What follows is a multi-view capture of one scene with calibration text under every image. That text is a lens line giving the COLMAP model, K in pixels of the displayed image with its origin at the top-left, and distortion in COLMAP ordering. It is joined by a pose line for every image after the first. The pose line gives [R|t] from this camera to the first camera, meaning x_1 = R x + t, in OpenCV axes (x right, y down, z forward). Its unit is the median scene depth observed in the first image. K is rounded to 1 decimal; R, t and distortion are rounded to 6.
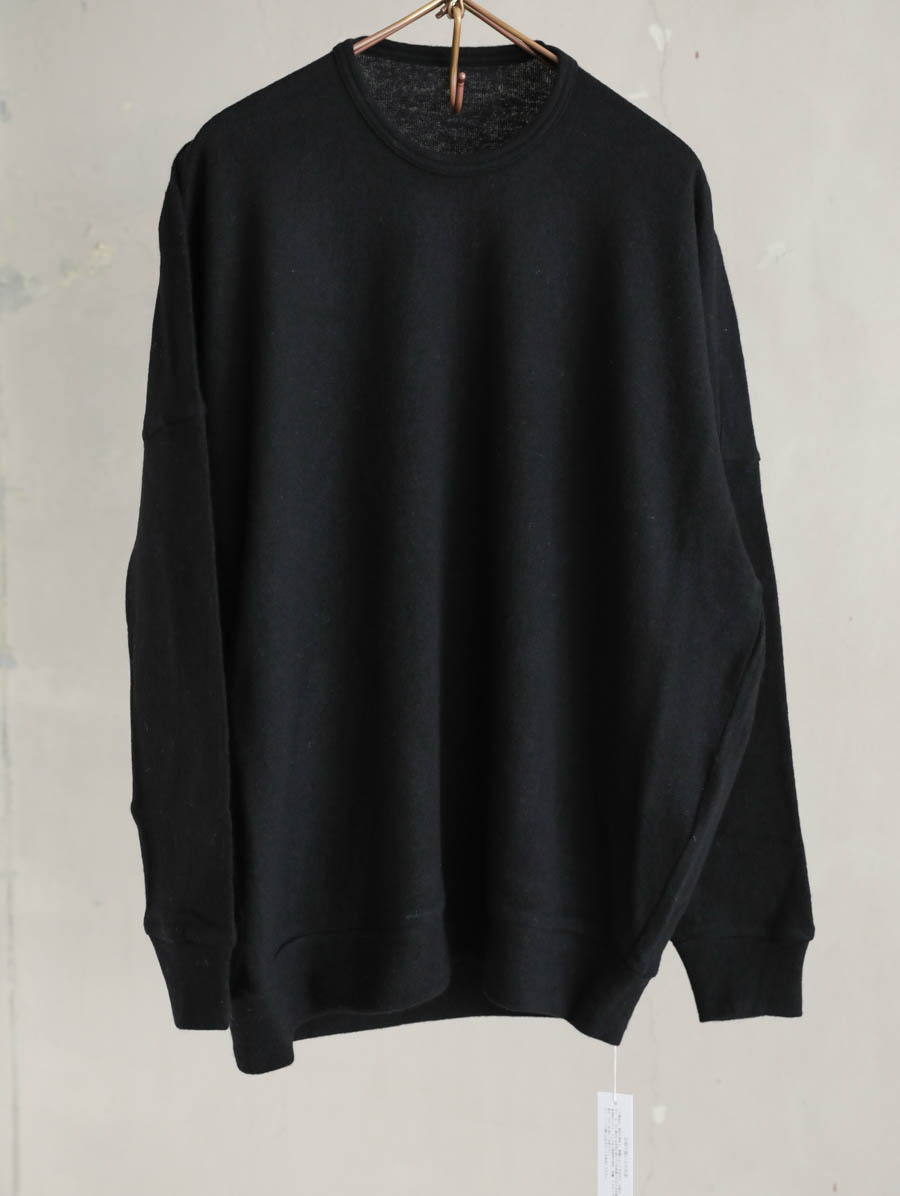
lens RADIAL K [[1763.3, 0, 450.0], [0, 1763.3, 598.0], [0, 0, 1]] dist [0.056253, 0.092422]
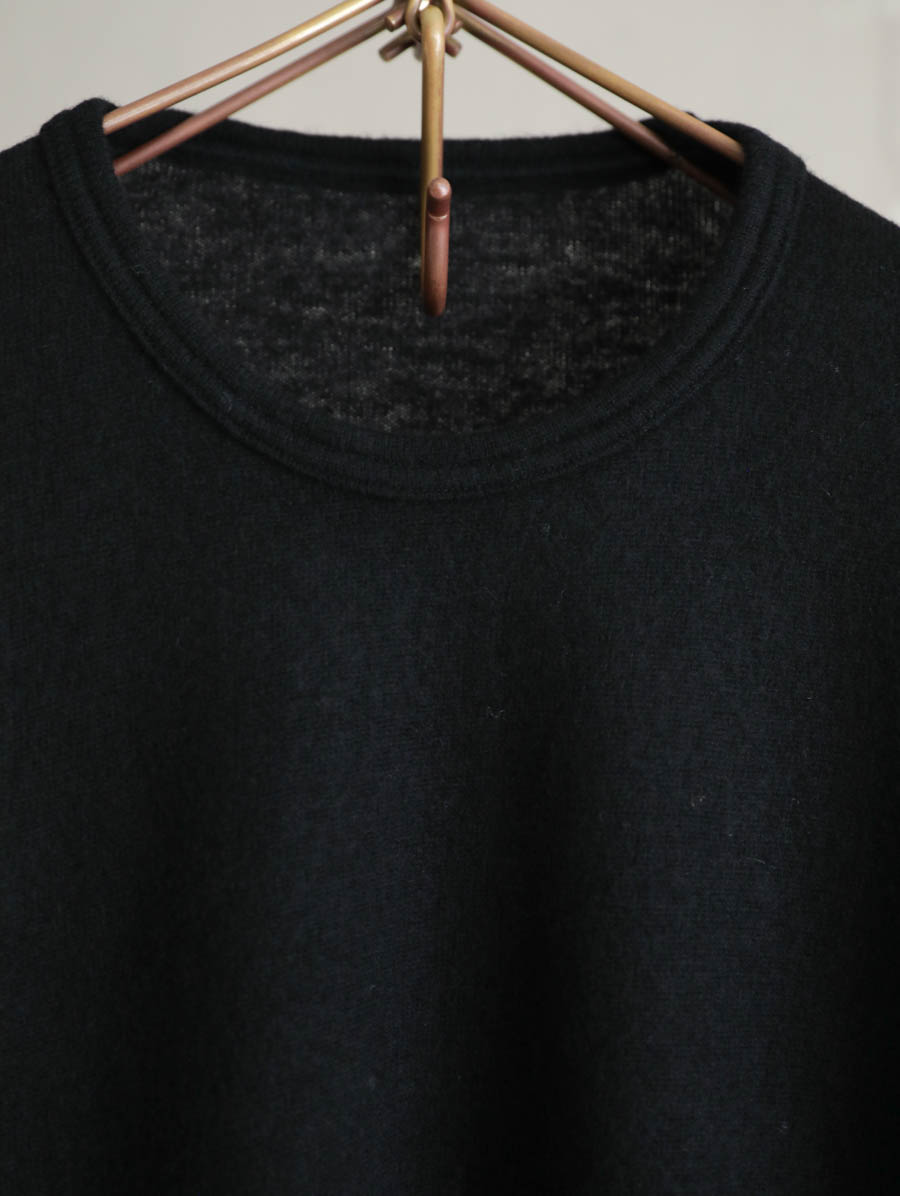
lens RADIAL K [[1697.5, 0, 450.0], [0, 1697.5, 598.0], [0, 0, 1]] dist [0.005283, 0.036913]
pose [[0.997075, -0.009755, -0.075800, 0.029219], [-0.003962, 0.983890, -0.178731, -0.163092], [0.076323, 0.178508, 0.980974, 0.688901]]
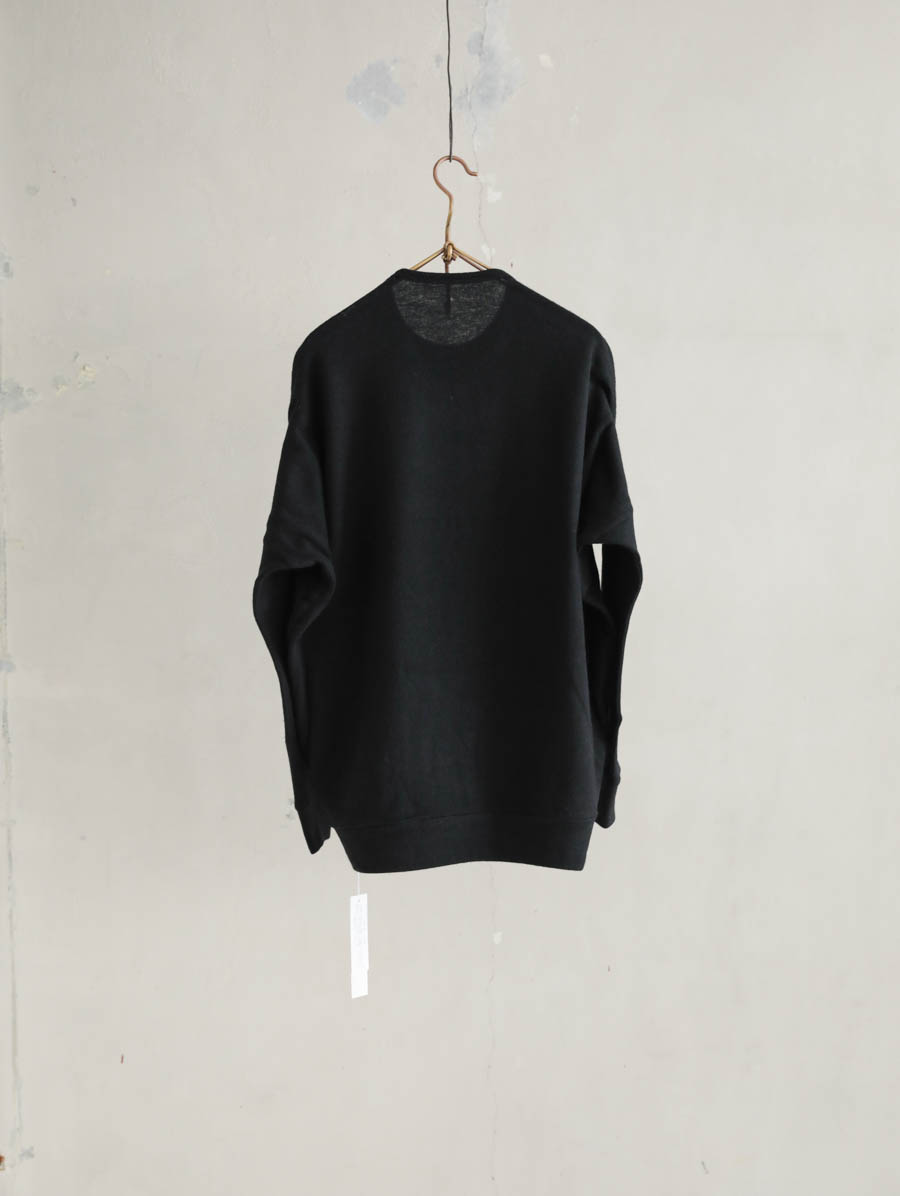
lens RADIAL K [[1697.5, 0, 450.0], [0, 1697.5, 598.0], [0, 0, 1]] dist [0.005283, 0.036913]
pose [[0.946606, -0.018005, 0.321891, -0.526550], [0.030542, 0.998957, -0.033939, 0.057862], [-0.320944, 0.041958, 0.946168, -0.537477]]
